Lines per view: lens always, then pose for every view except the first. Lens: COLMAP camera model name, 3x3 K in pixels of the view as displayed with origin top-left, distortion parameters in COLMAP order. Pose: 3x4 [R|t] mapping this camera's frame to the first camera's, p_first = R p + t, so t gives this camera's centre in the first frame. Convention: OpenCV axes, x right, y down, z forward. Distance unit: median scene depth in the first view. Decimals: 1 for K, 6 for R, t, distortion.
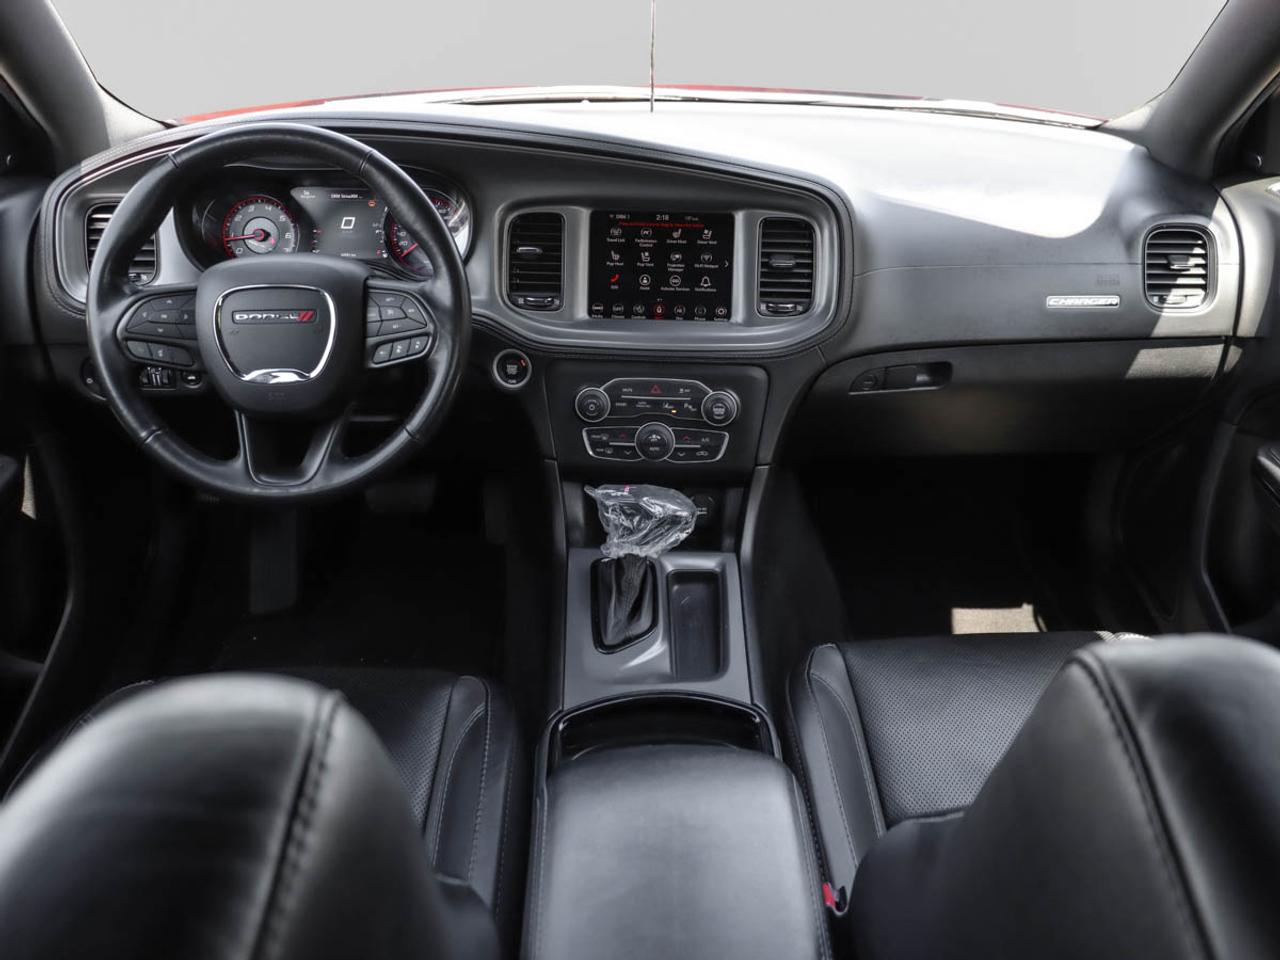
lens RADIAL K [[1073.3, 0, 651.6], [0, 1073.3, 416.8], [0, 0, 1]] dist [-0.003888, 0.021474]
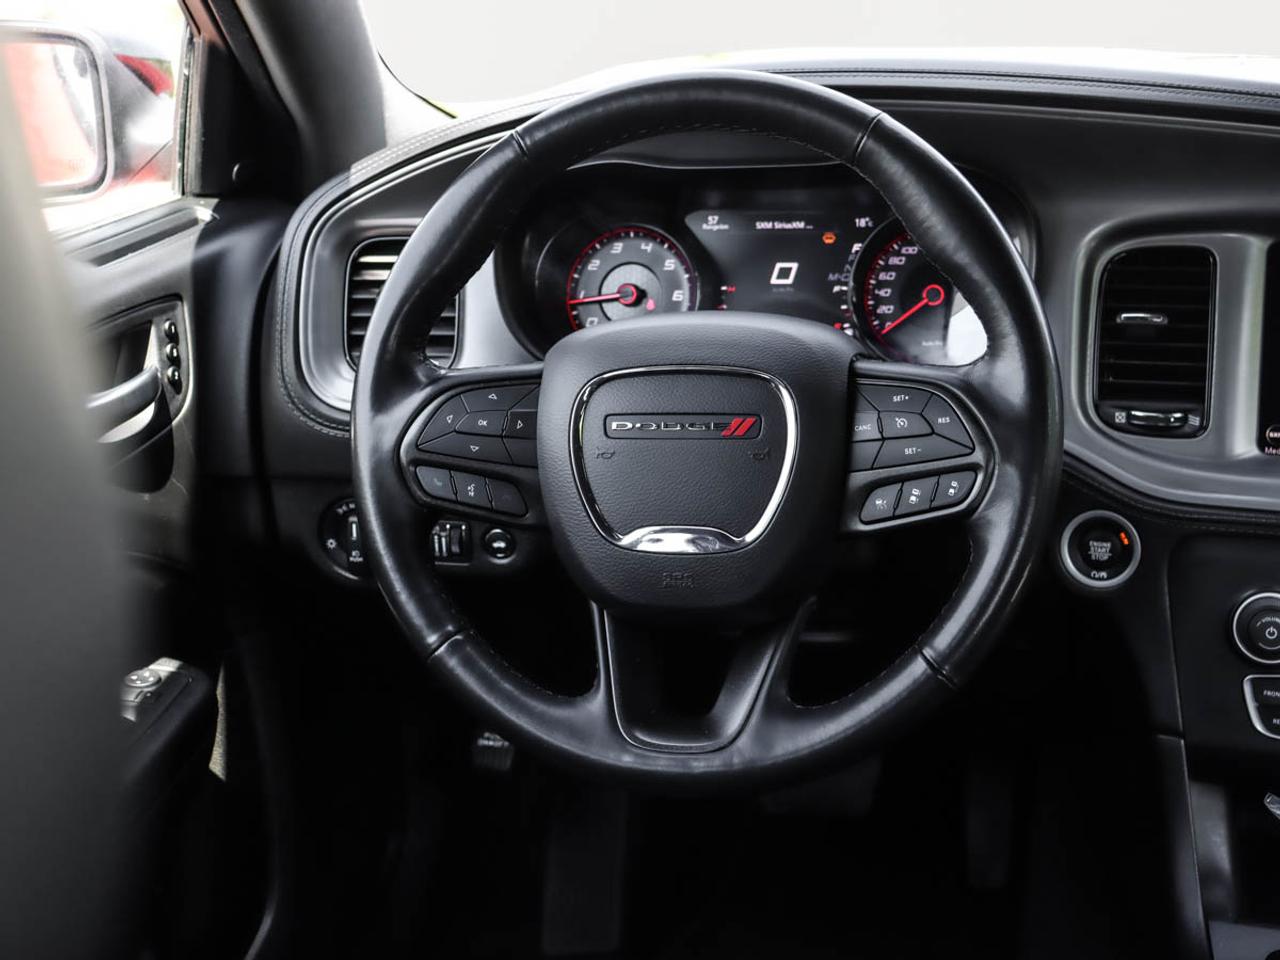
lens RADIAL K [[1717.1, 0, 645.0], [0, 1717.1, 471.2], [0, 0, 1]] dist [0.000635, 0.000000]
pose [[0.965147, 0.025400, -0.260474, -0.128045], [-0.053856, 0.993253, -0.102699, 0.013499], [0.256108, 0.113148, 0.960003, 0.163612]]
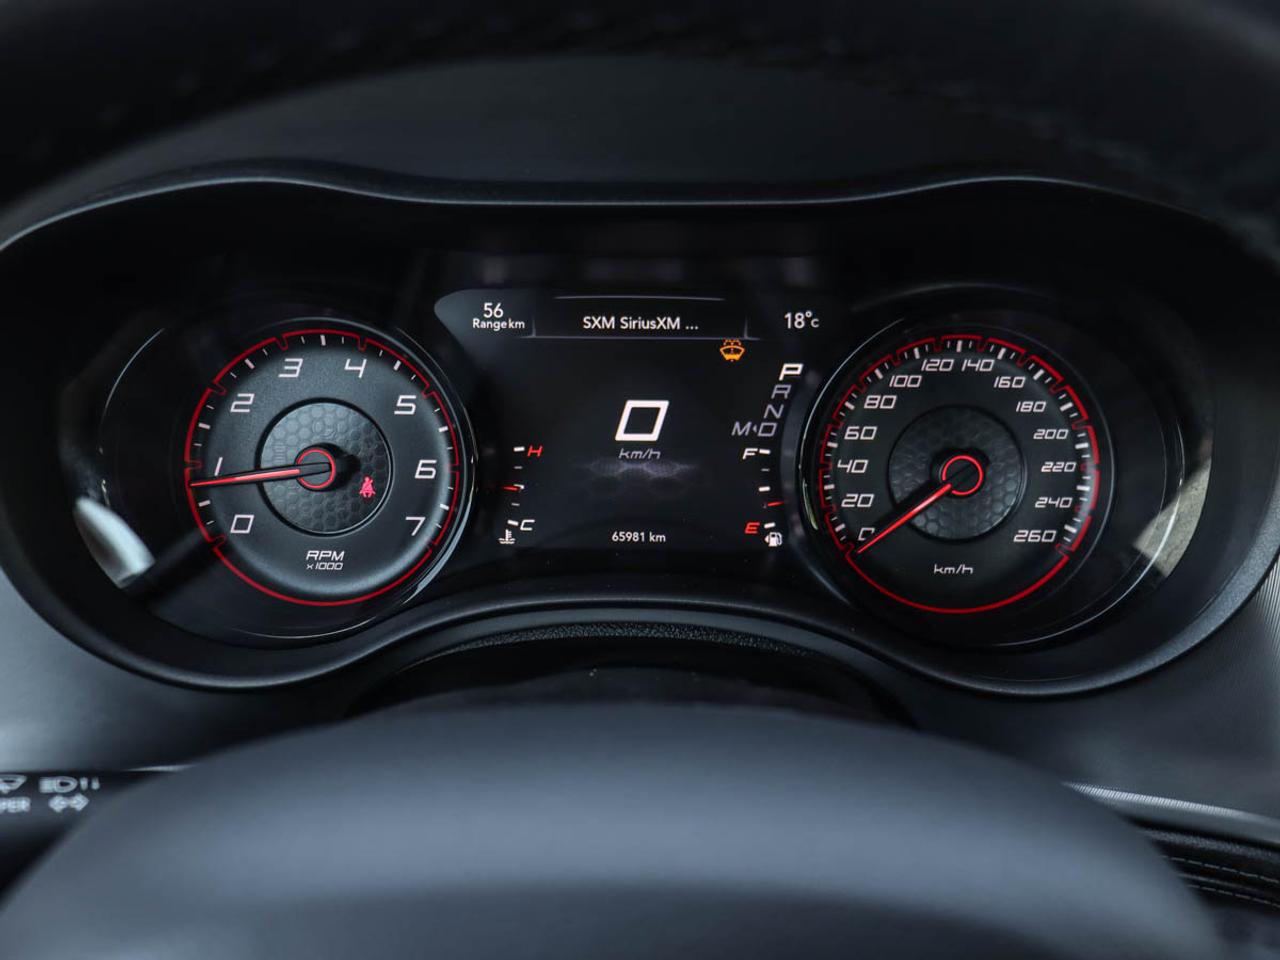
lens RADIAL K [[1073.3, 0, 603.8], [0, 1073.3, 458.4], [0, 0, 1]] dist [-0.003888, 0.021474]
pose [[0.999725, 0.007130, -0.022340, -0.302620], [-0.008257, 0.998677, -0.050754, -0.166127], [0.021948, 0.050925, 0.998461, 0.770654]]
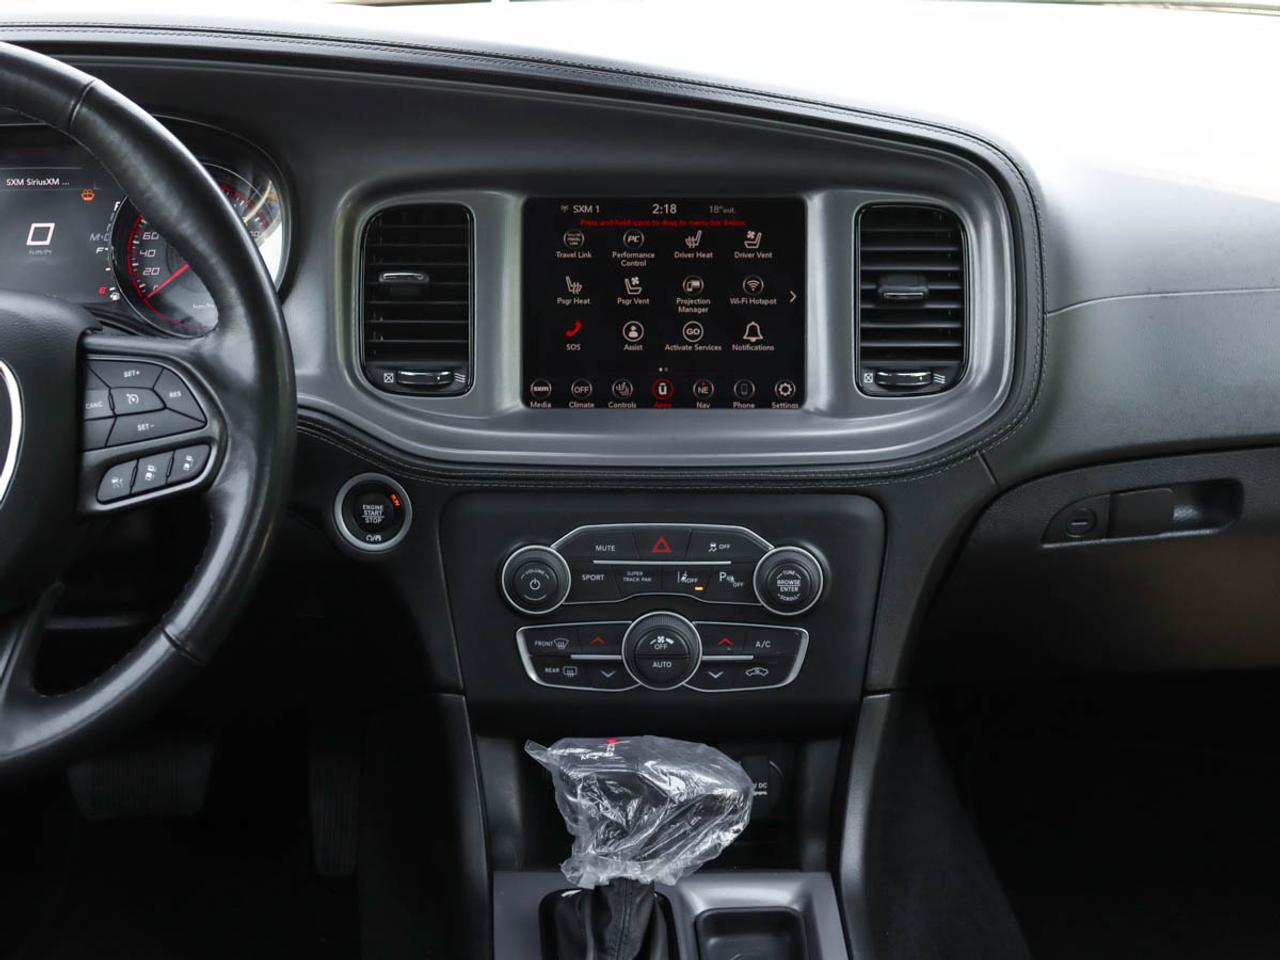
lens RADIAL K [[2060.2, 0, 654.9], [0, 2060.2, 455.0], [0, 0, 1]] dist [0.038143, 0.000000]
pose [[0.999396, -0.024243, 0.024918, -0.021962], [0.026333, 0.995835, -0.087283, 0.016208], [-0.022698, 0.087886, 0.995872, 0.035575]]
